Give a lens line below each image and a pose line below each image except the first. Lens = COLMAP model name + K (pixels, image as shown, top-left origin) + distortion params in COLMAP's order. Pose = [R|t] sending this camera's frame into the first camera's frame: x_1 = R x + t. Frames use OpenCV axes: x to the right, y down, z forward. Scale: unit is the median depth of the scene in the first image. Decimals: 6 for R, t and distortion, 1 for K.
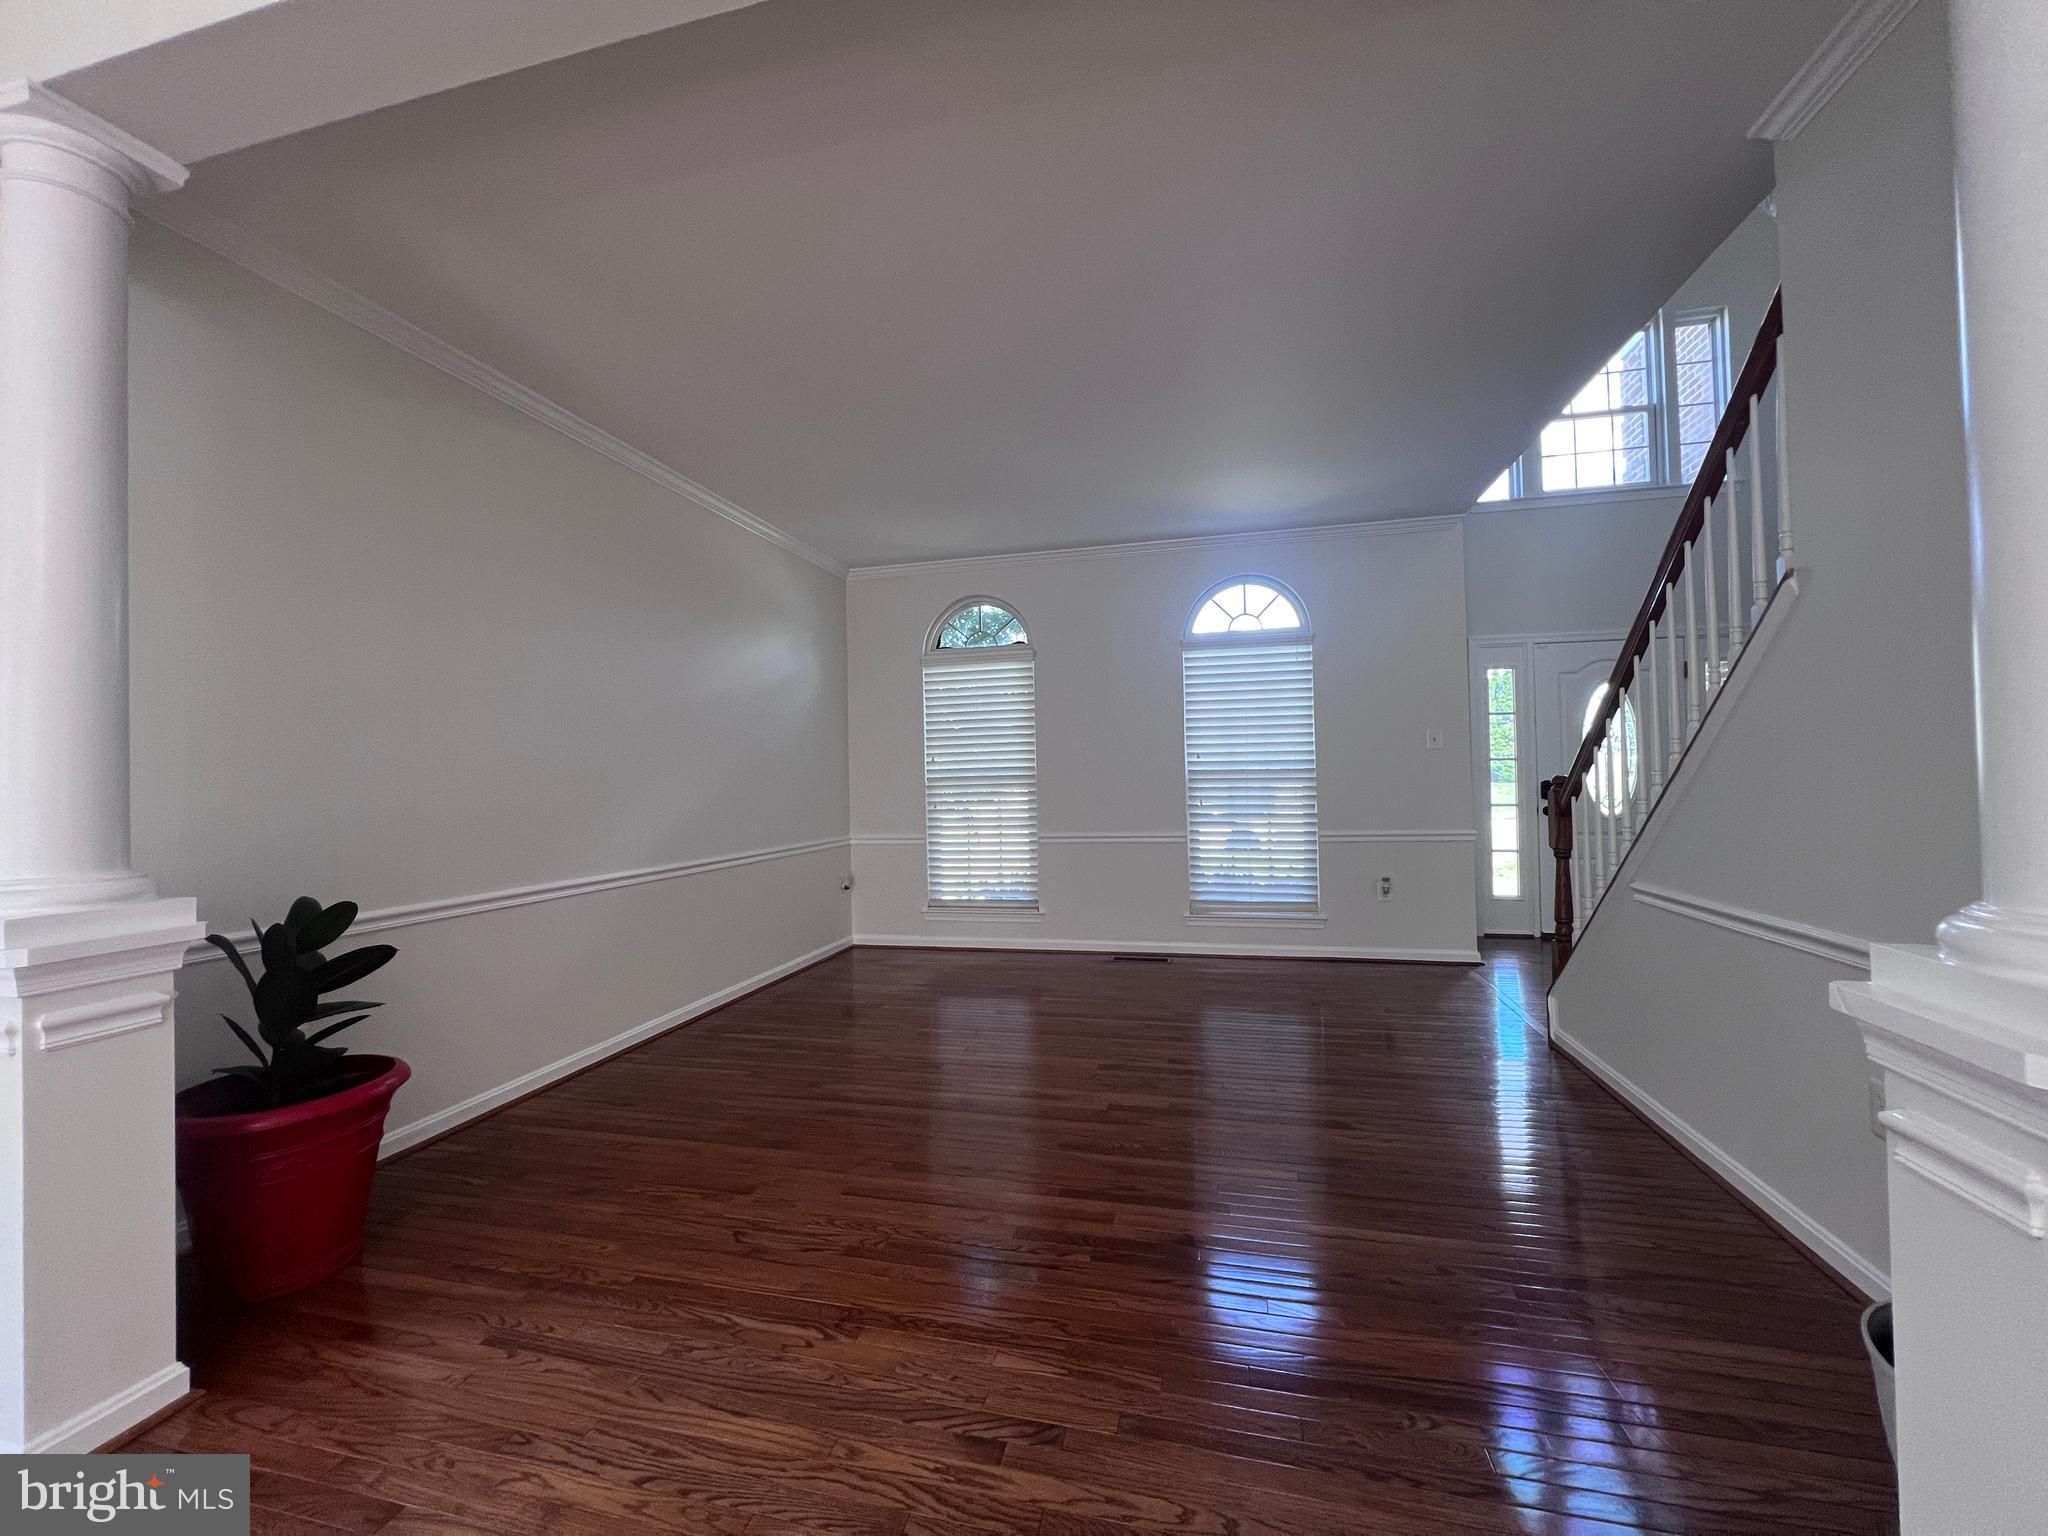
lens RADIAL K [[822.9, 0, 1009.7], [0, 822.9, 765.2], [0, 0, 1]] dist [-0.003221, -0.000001]
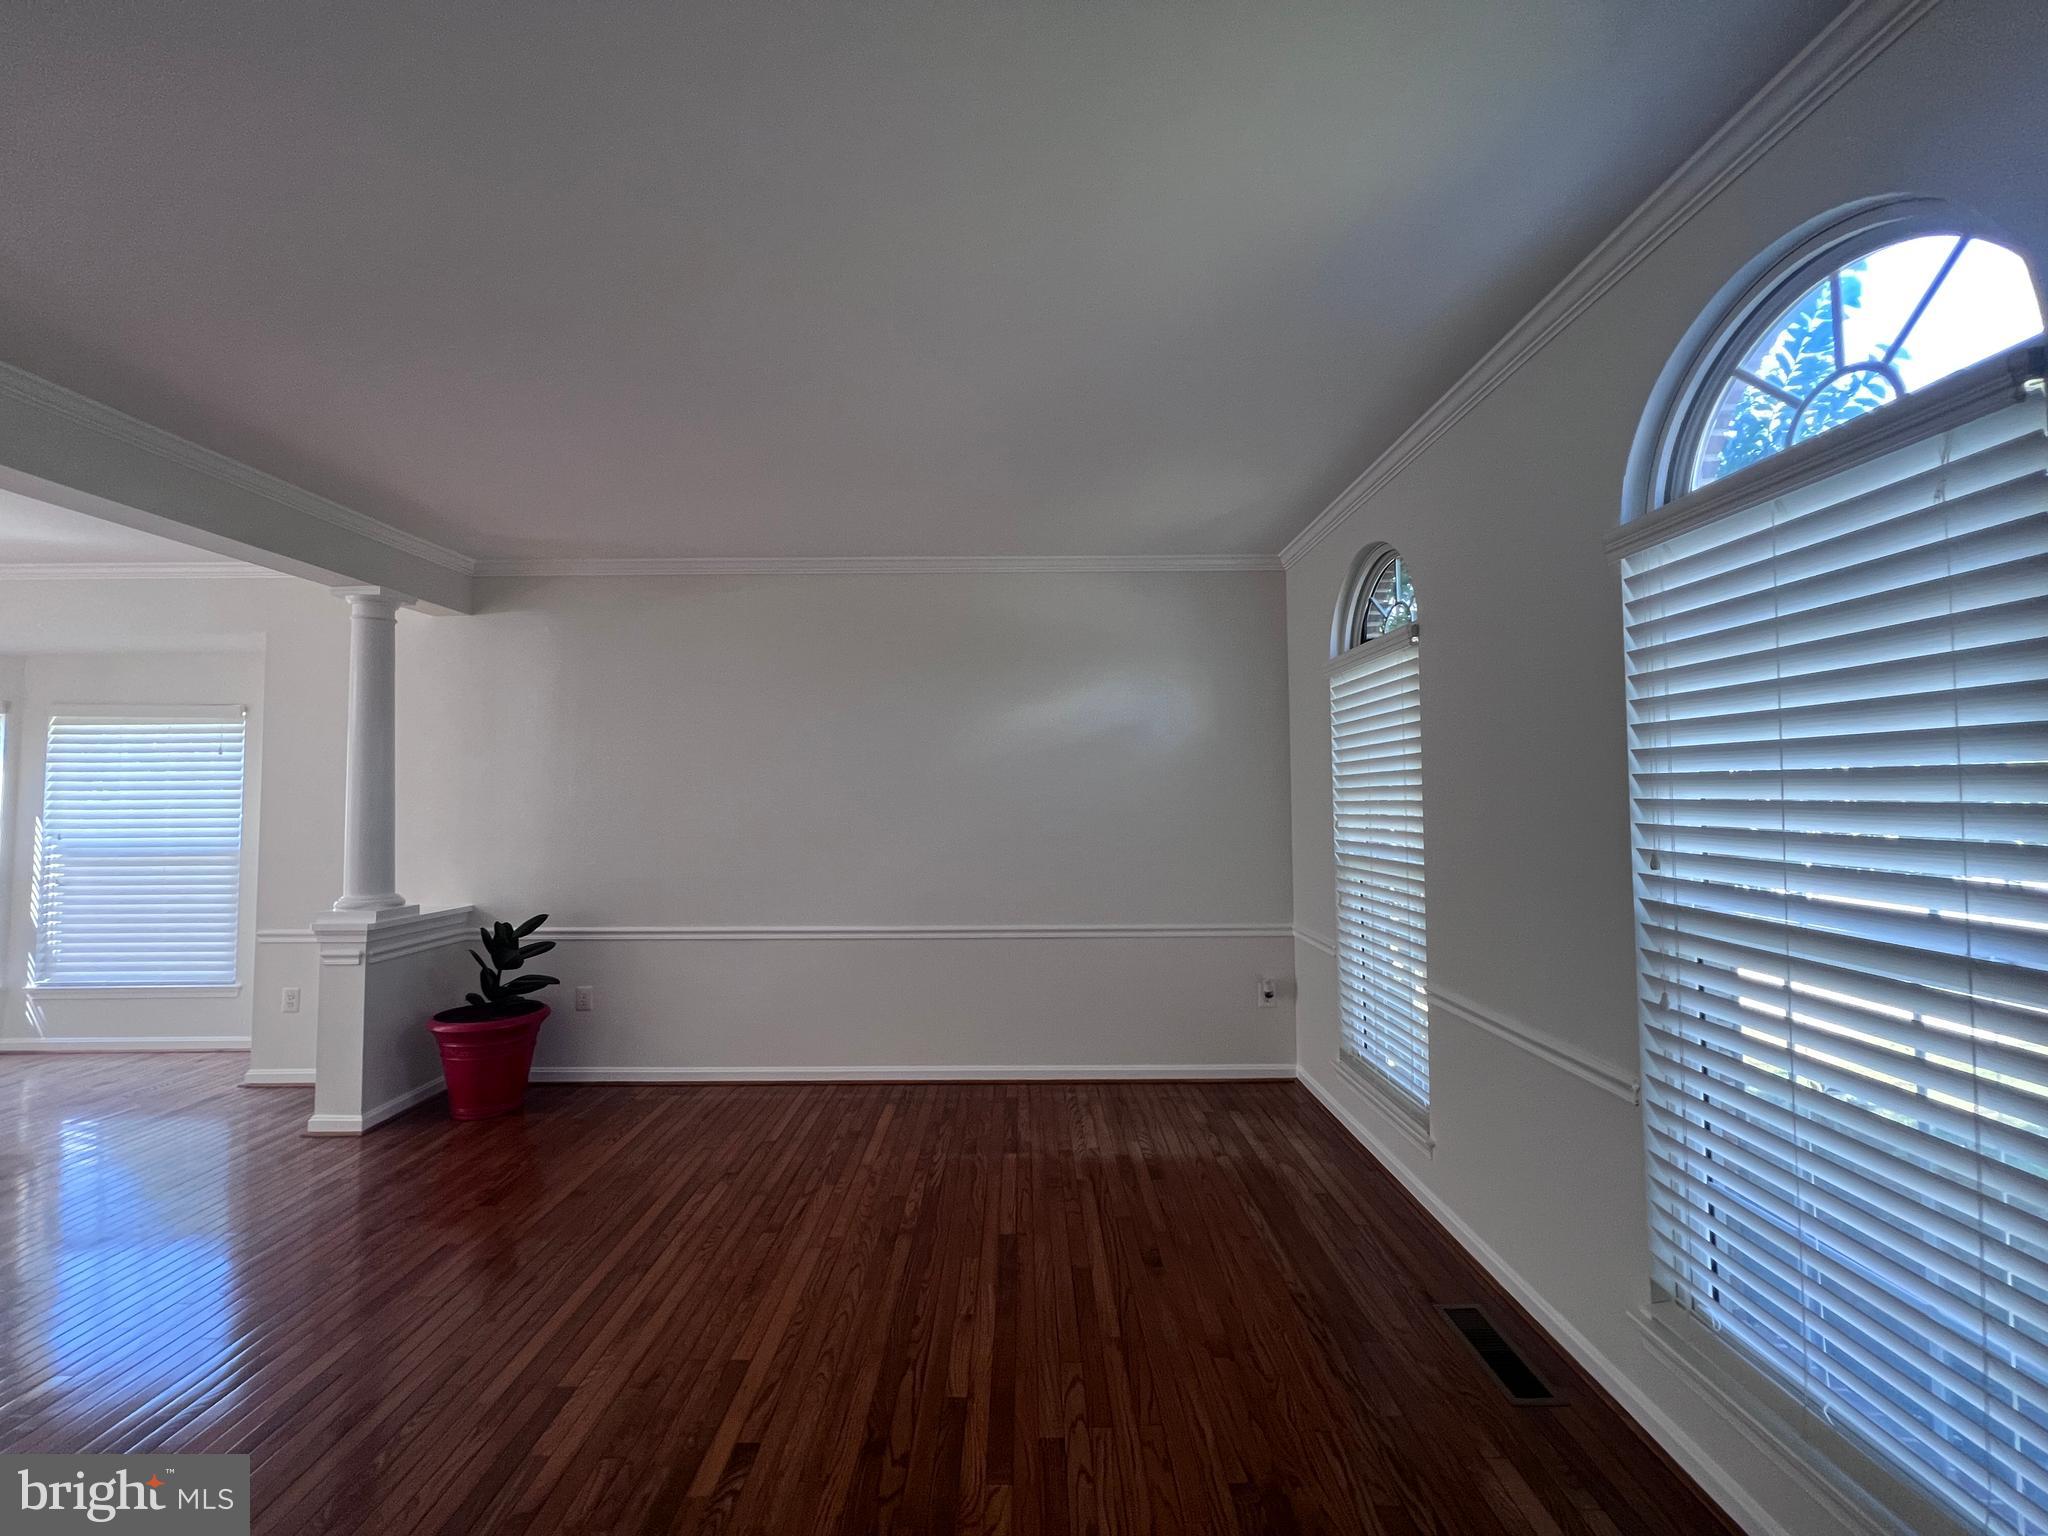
lens RADIAL K [[820.9, 0, 1017.9], [0, 820.9, 760.9], [0, 0, 1]] dist [-0.002465, 0.000034]
pose [[0.249534, -0.023320, -0.968085, 0.603745], [0.018491, 0.999642, -0.019314, -0.063170], [0.968189, -0.013081, 0.249876, 0.812886]]
